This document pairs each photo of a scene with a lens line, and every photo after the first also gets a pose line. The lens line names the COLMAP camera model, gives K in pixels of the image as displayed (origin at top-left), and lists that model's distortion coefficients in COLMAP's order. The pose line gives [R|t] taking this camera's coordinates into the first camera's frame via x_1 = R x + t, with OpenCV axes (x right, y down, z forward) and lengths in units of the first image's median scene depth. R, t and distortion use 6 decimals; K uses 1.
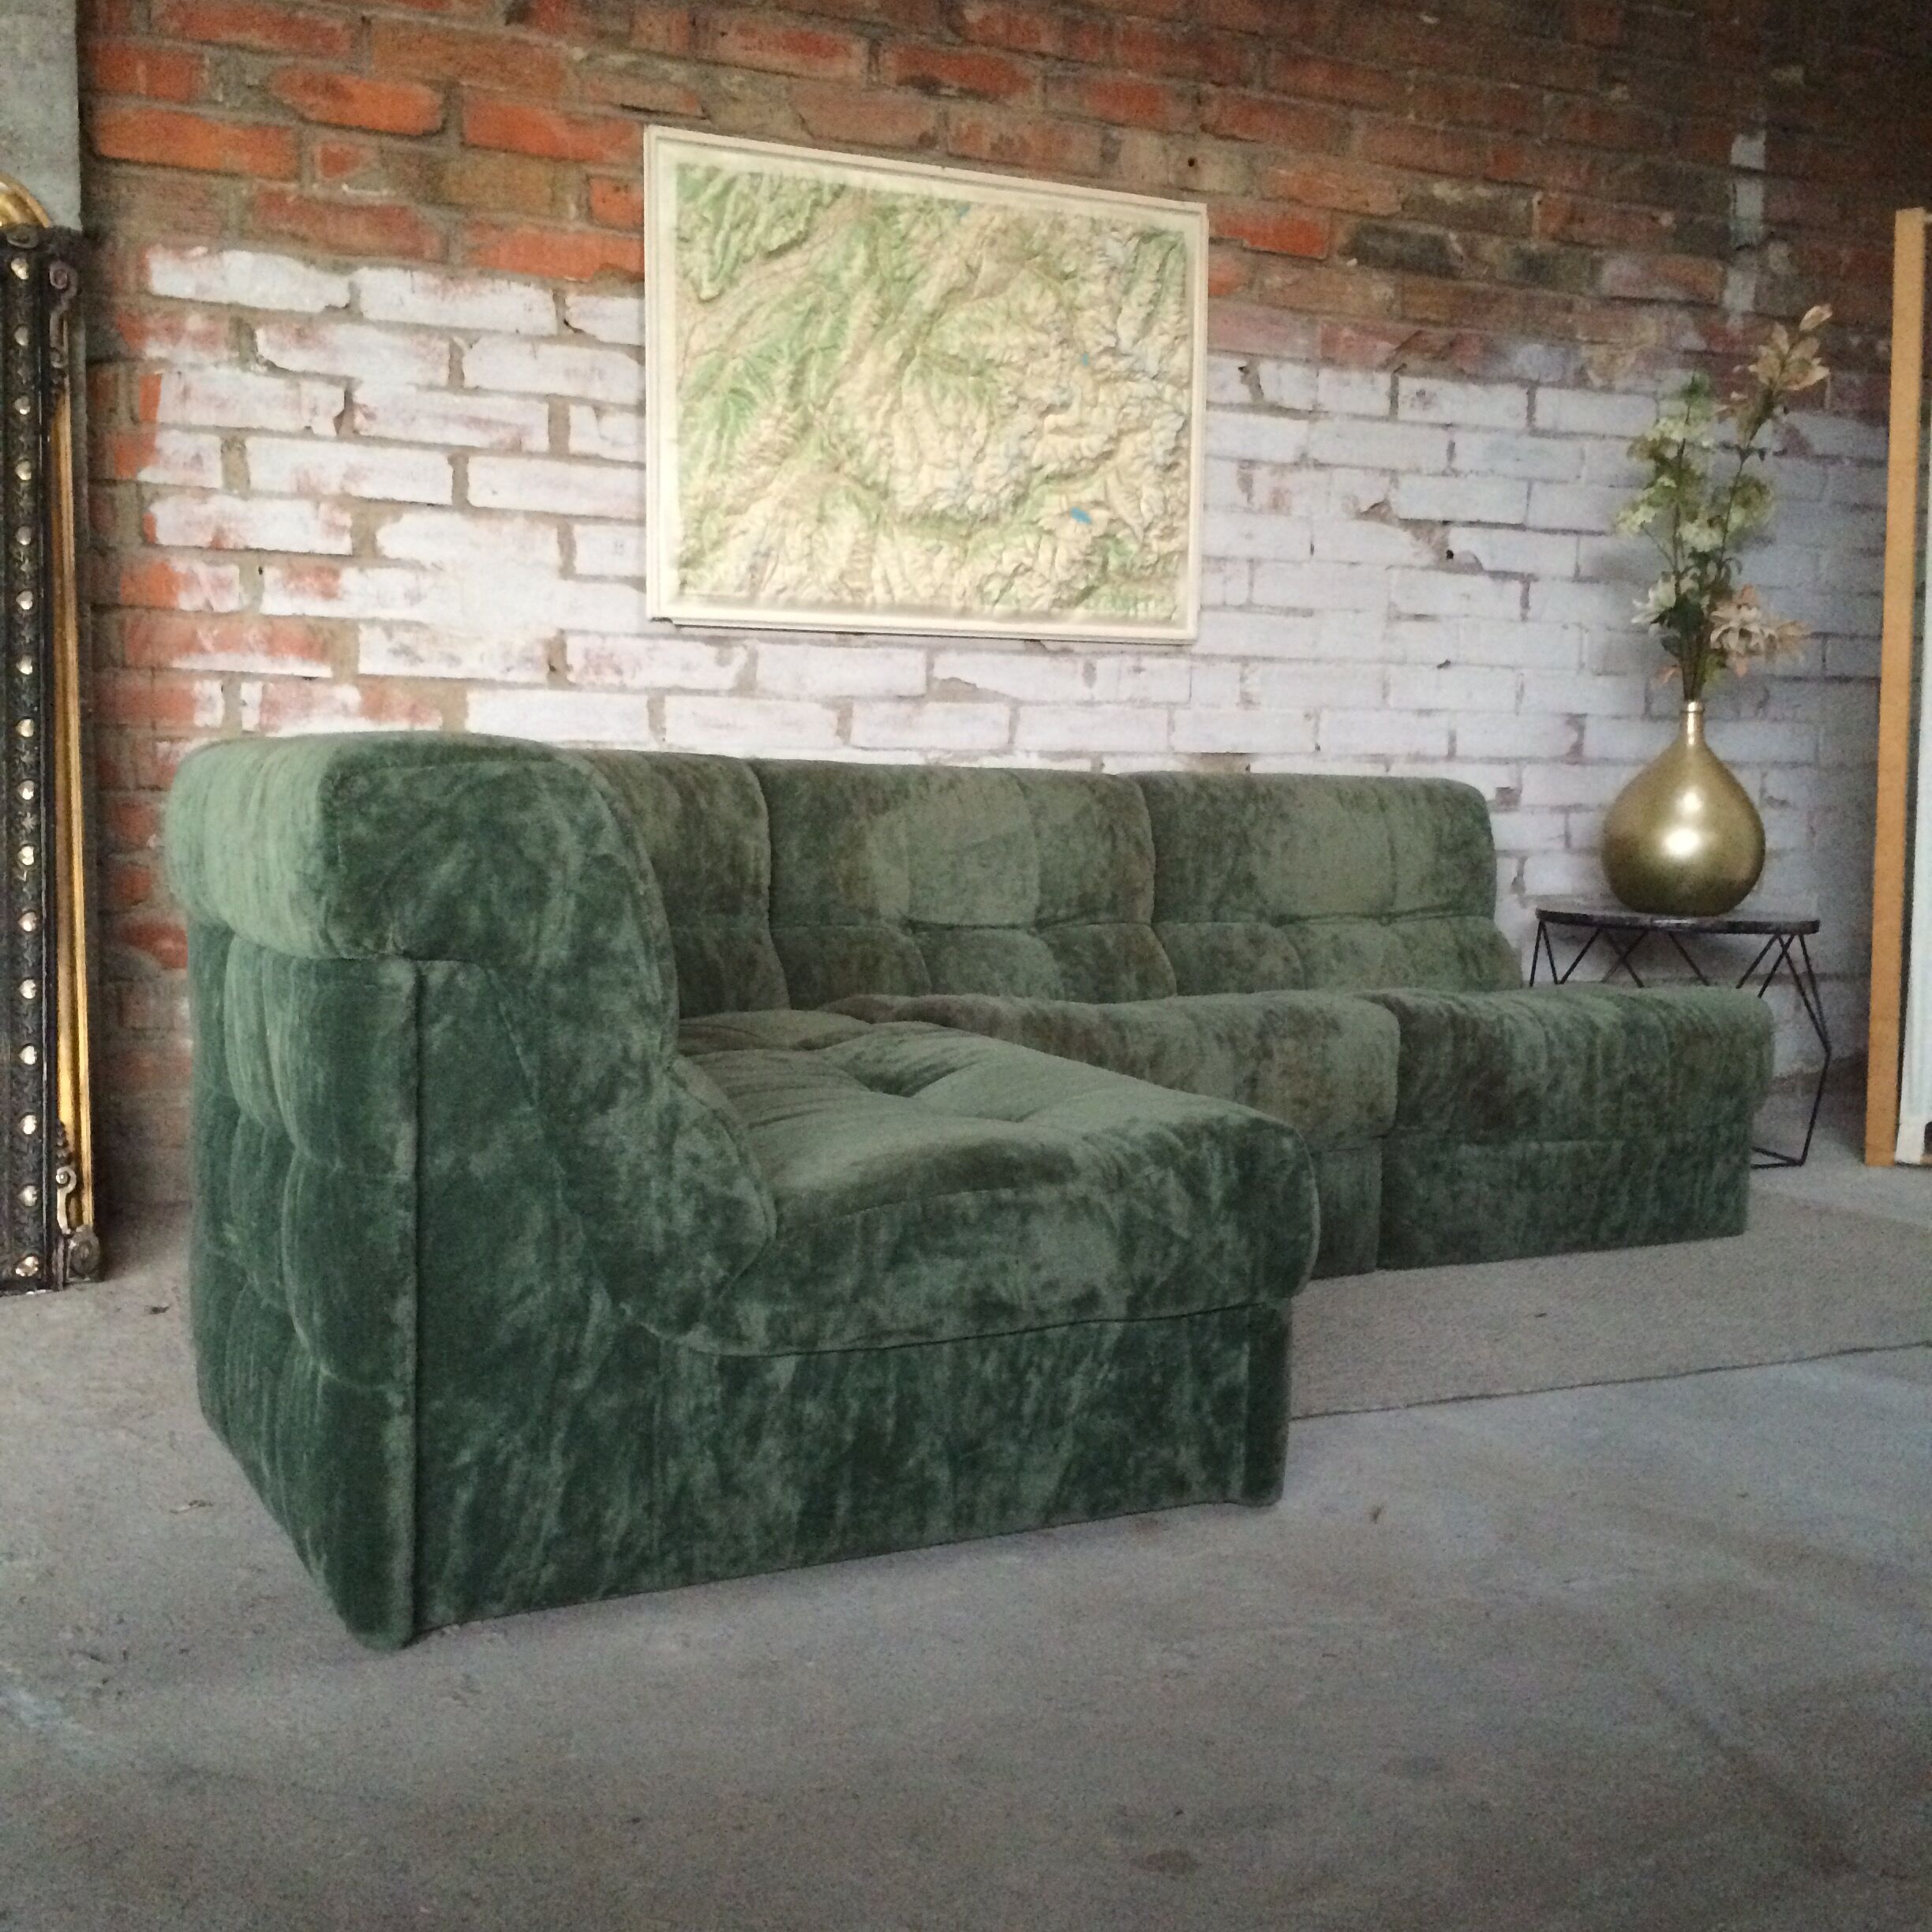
lens RADIAL K [[2187.7, 0, 966.0], [0, 2187.7, 966.0], [0, 0, 1]] dist [0.040950, 0.055265]
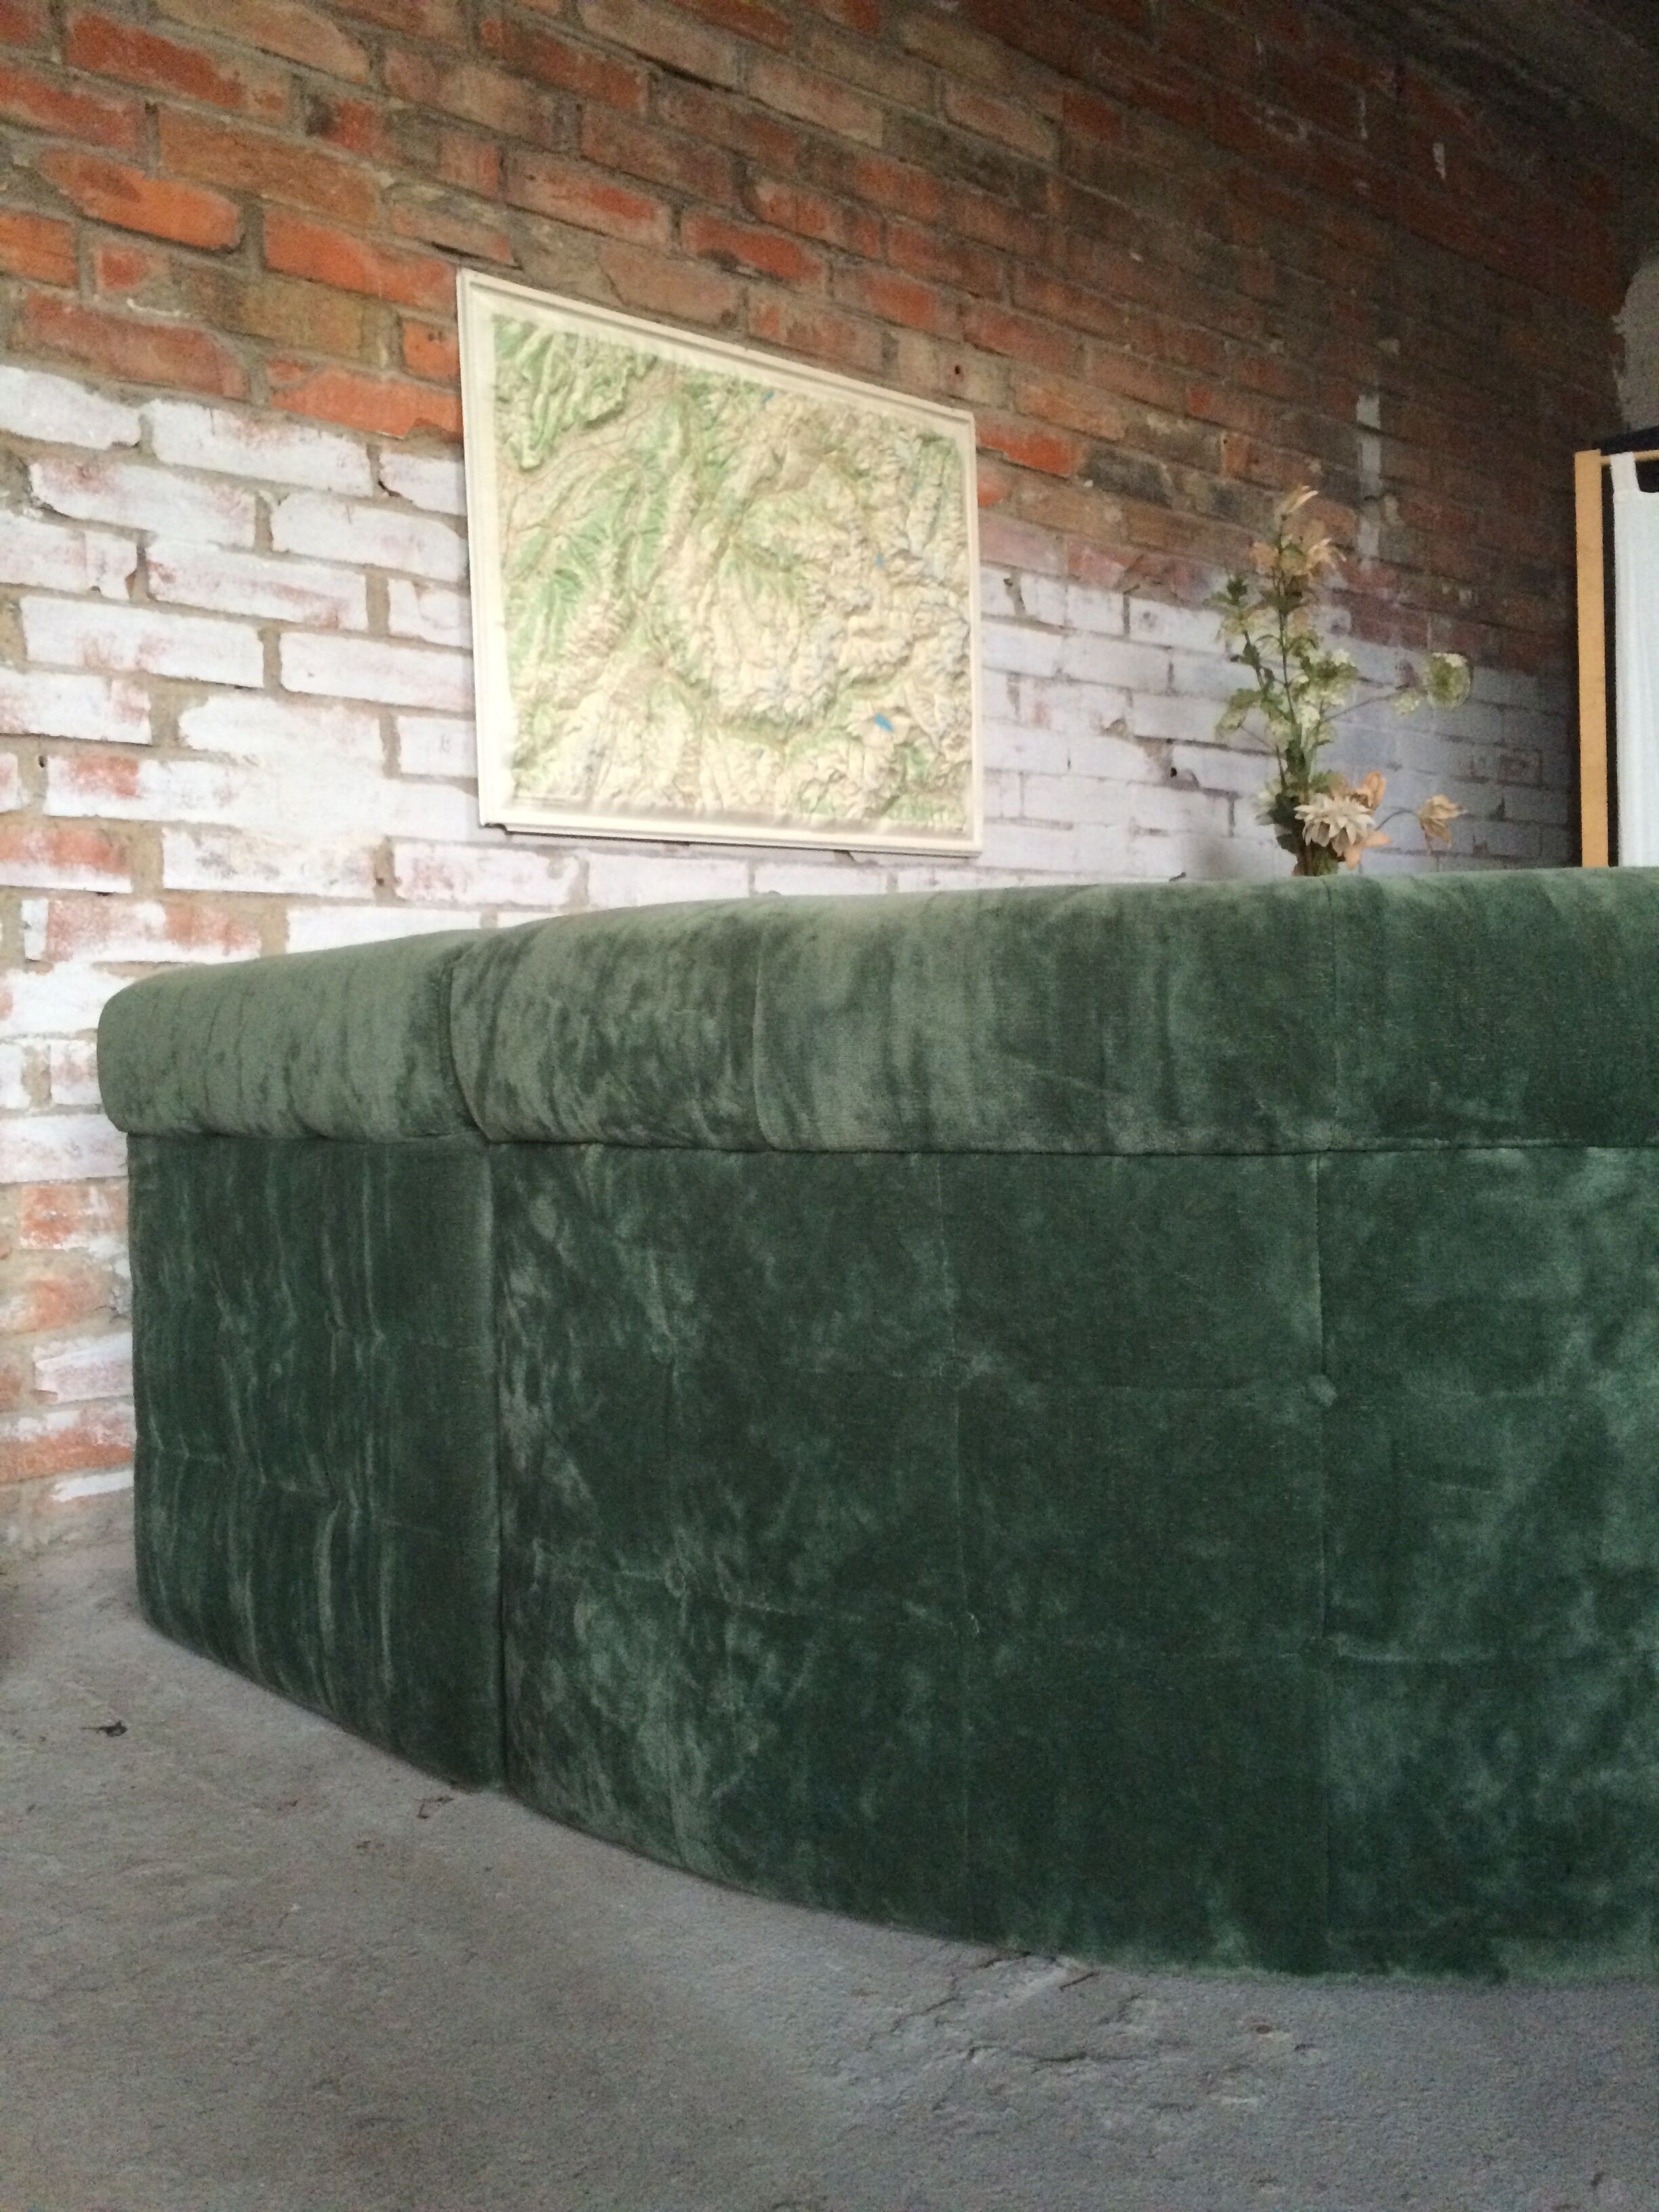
lens RADIAL K [[1887.2, 0, 829.5], [0, 1887.2, 1106.0], [0, 0, 1]] dist [0.059224, -0.049331]
pose [[0.957362, -0.051470, 0.284269, -0.223286], [0.065944, 0.996957, -0.041578, -0.005272], [-0.281264, 0.058551, 0.957842, 0.232188]]
